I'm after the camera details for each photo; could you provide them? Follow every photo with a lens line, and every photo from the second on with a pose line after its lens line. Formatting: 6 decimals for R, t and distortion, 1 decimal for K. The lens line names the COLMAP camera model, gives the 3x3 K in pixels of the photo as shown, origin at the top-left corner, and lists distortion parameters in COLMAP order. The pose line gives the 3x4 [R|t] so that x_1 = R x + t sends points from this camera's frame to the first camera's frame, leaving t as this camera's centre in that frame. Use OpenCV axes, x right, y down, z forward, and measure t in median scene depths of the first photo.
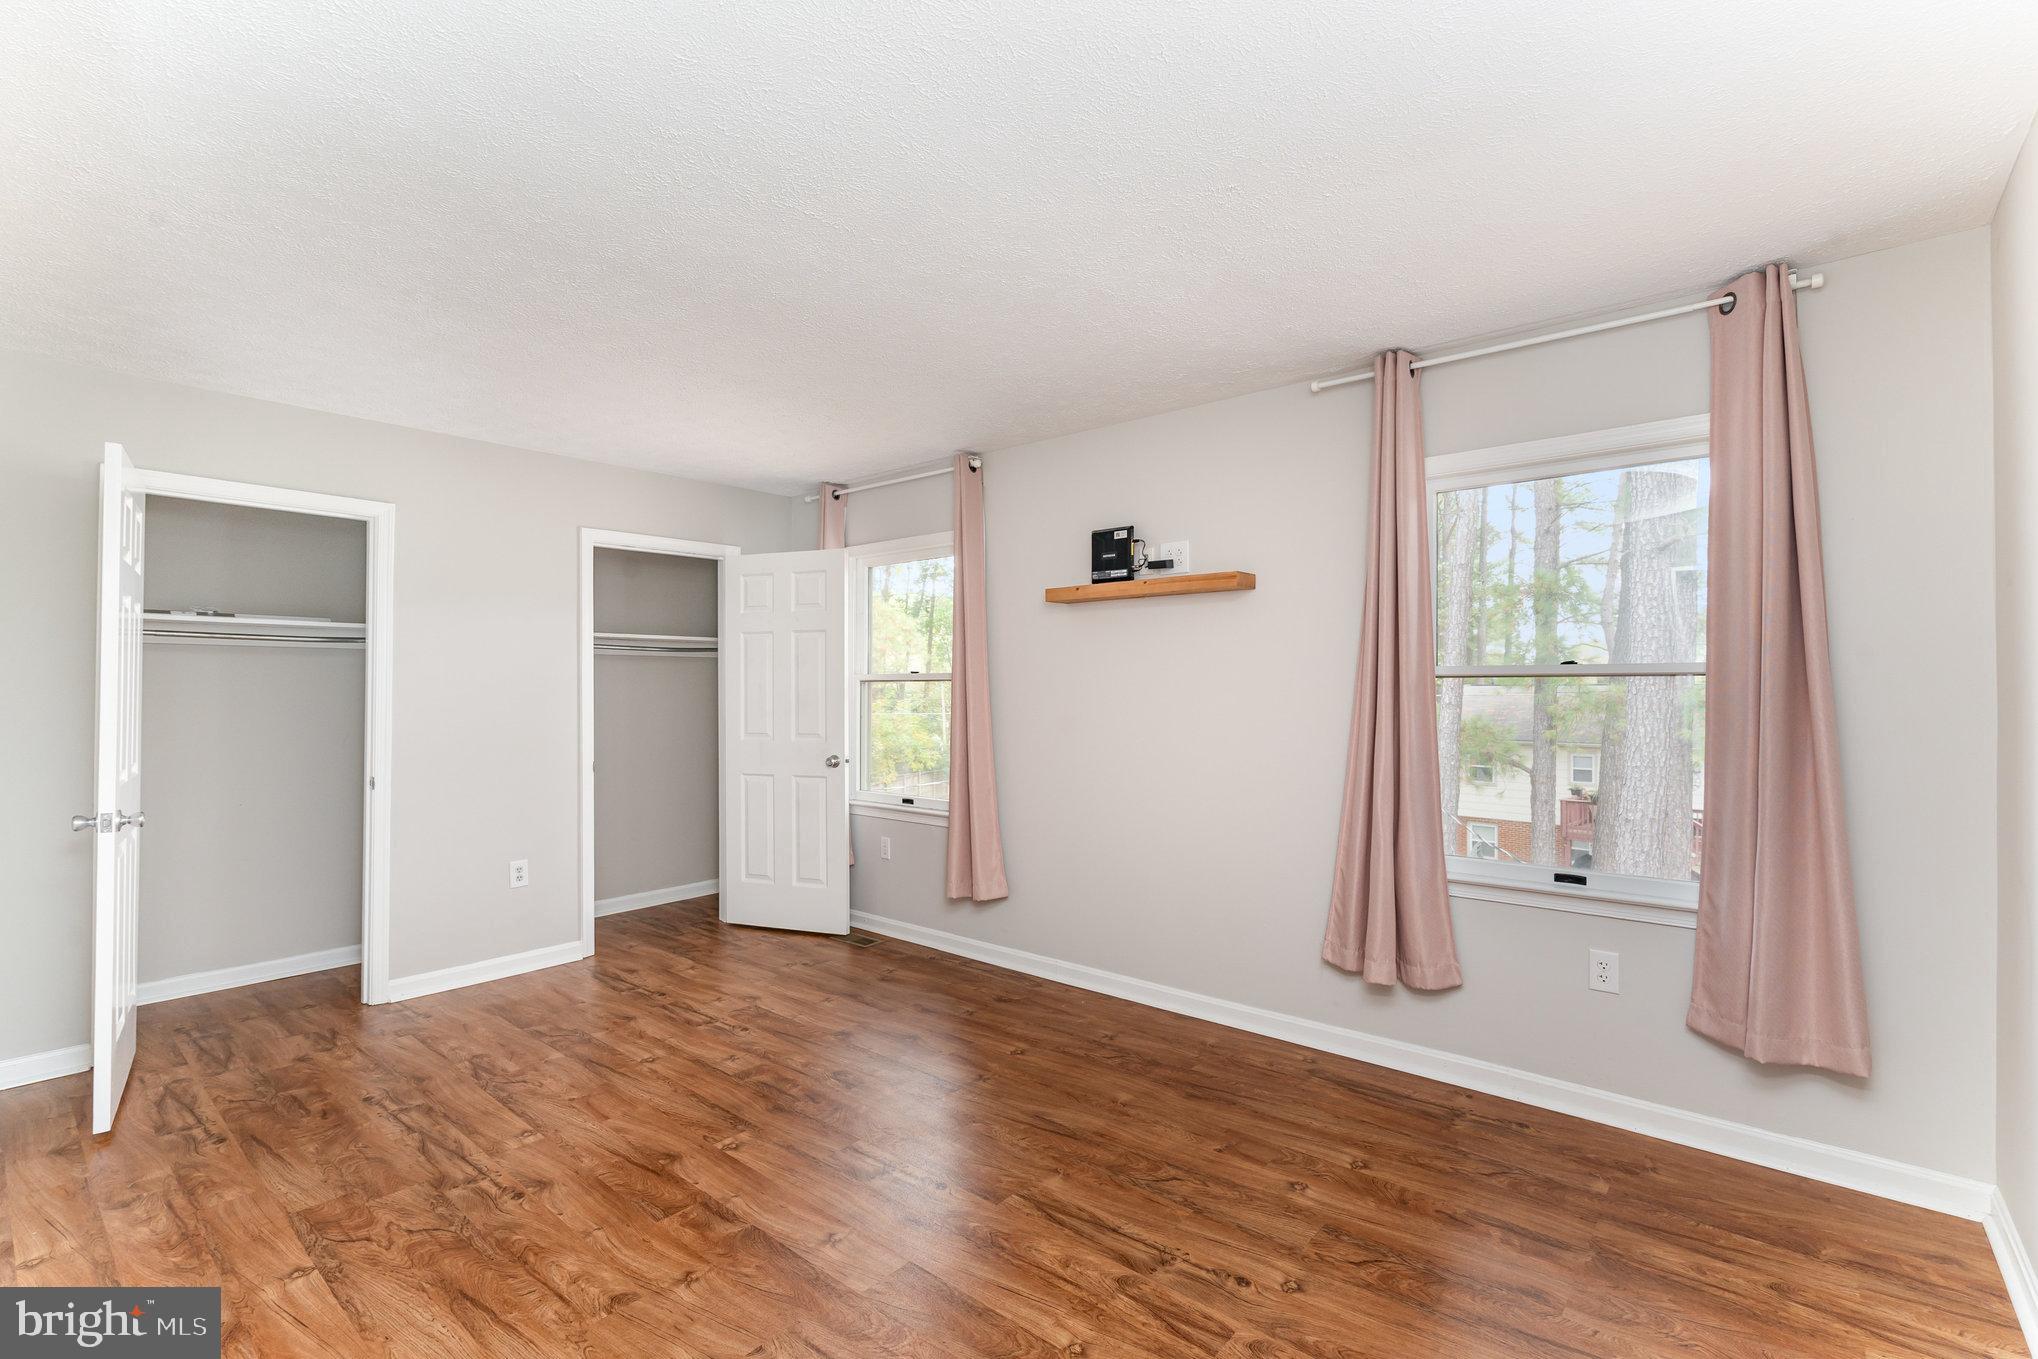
lens RADIAL K [[916.2, 0, 1007.7], [0, 916.2, 680.0], [0, 0, 1]] dist [-0.003905, -0.000383]
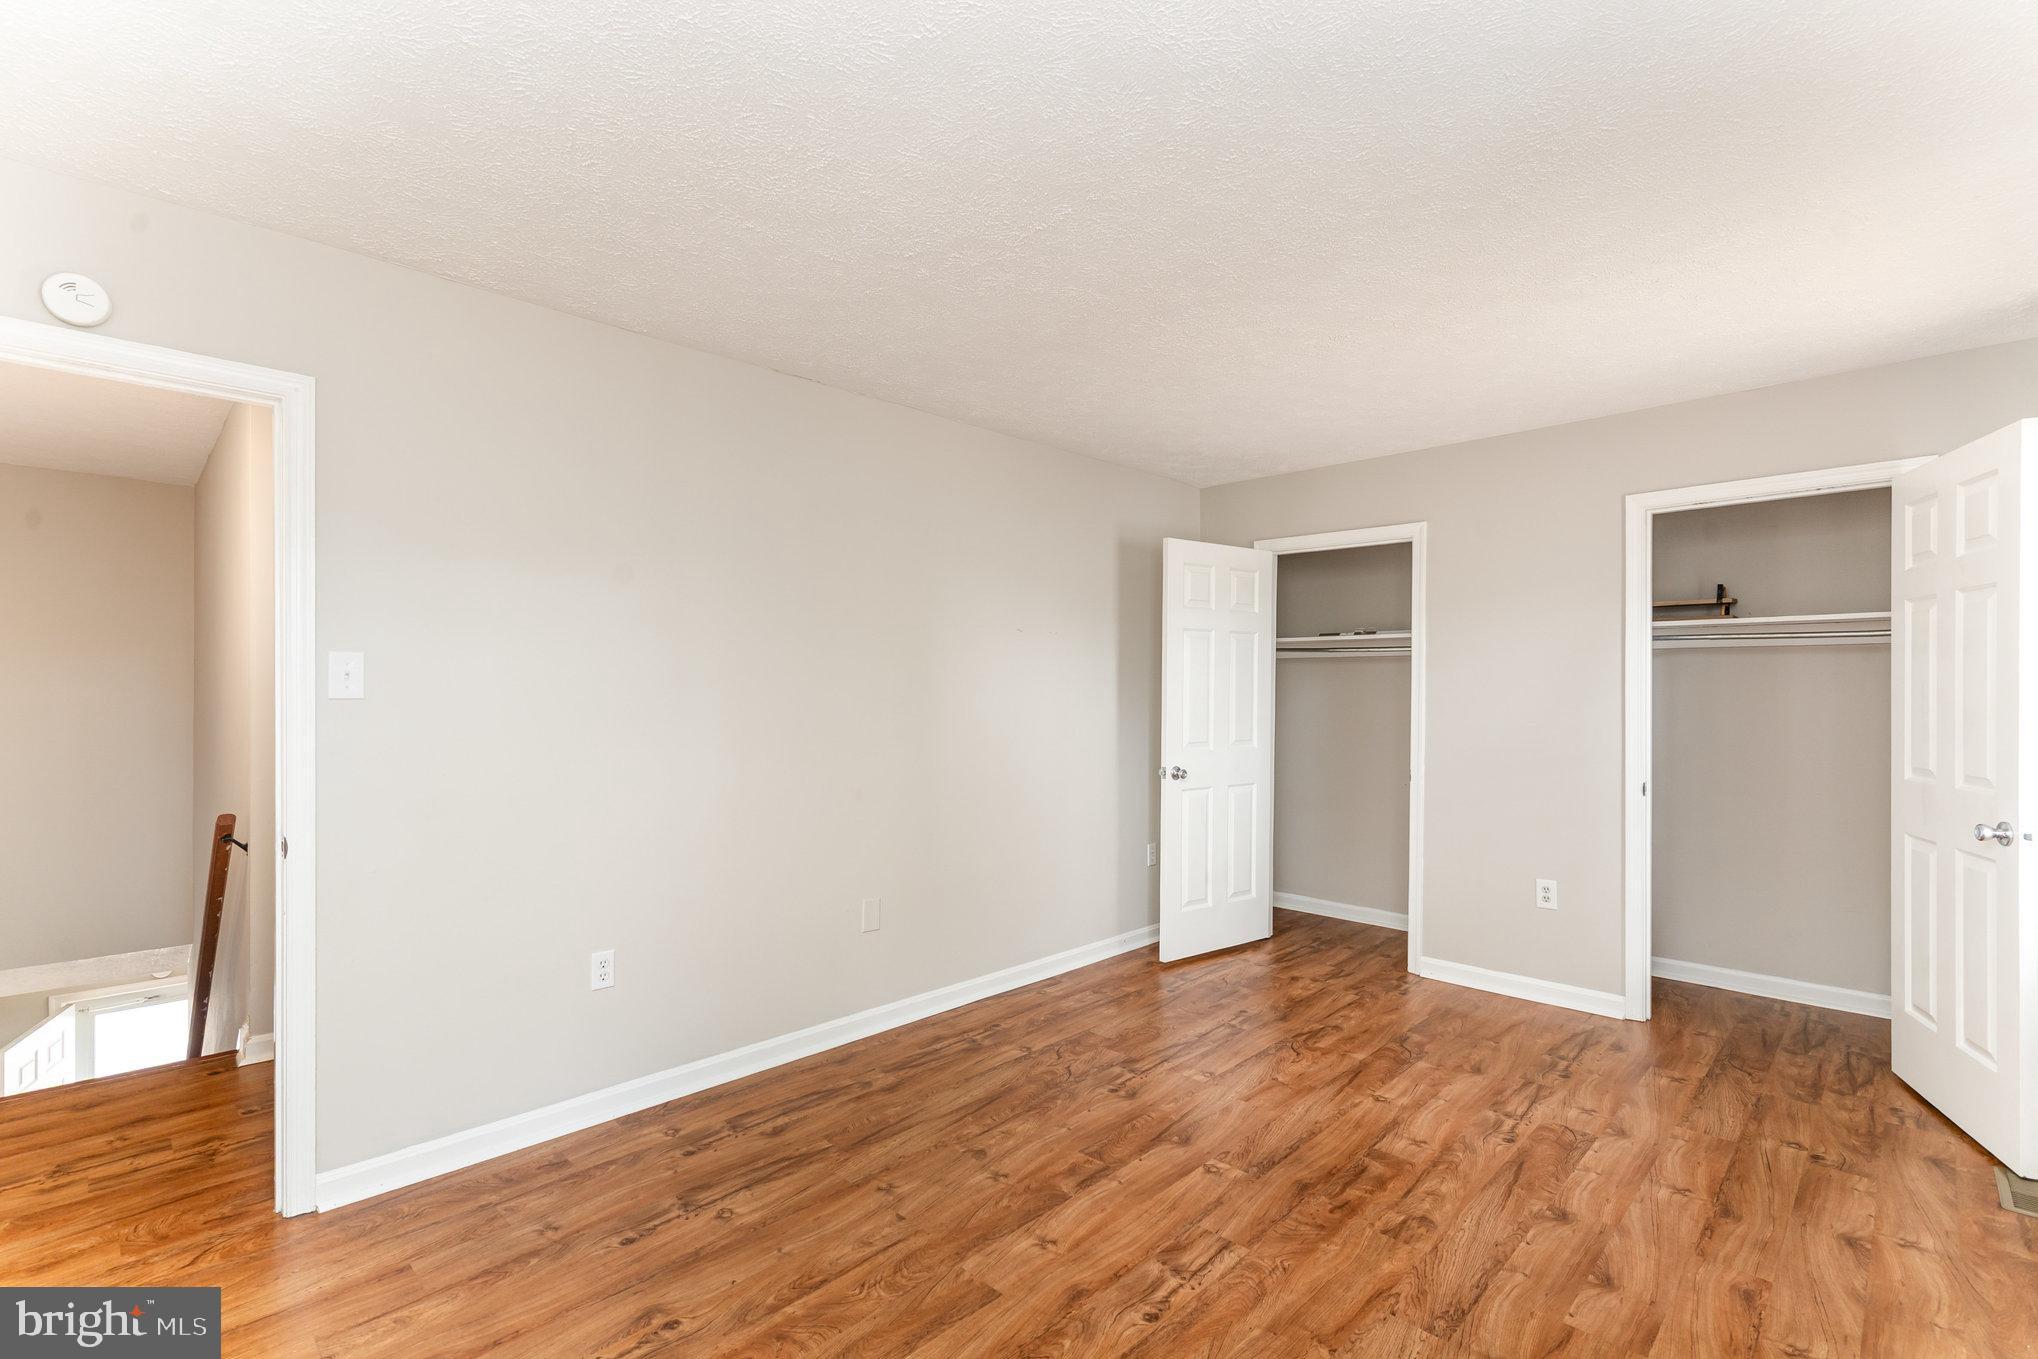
lens RADIAL K [[916.2, 0, 1006.1], [0, 916.2, 687.8], [0, 0, 1]] dist [-0.003905, -0.000383]
pose [[-0.079345, 0.001661, -0.996846, 0.506689], [0.009067, 0.999958, 0.000945, 0.000381], [0.996806, -0.008964, -0.079357, 0.649514]]
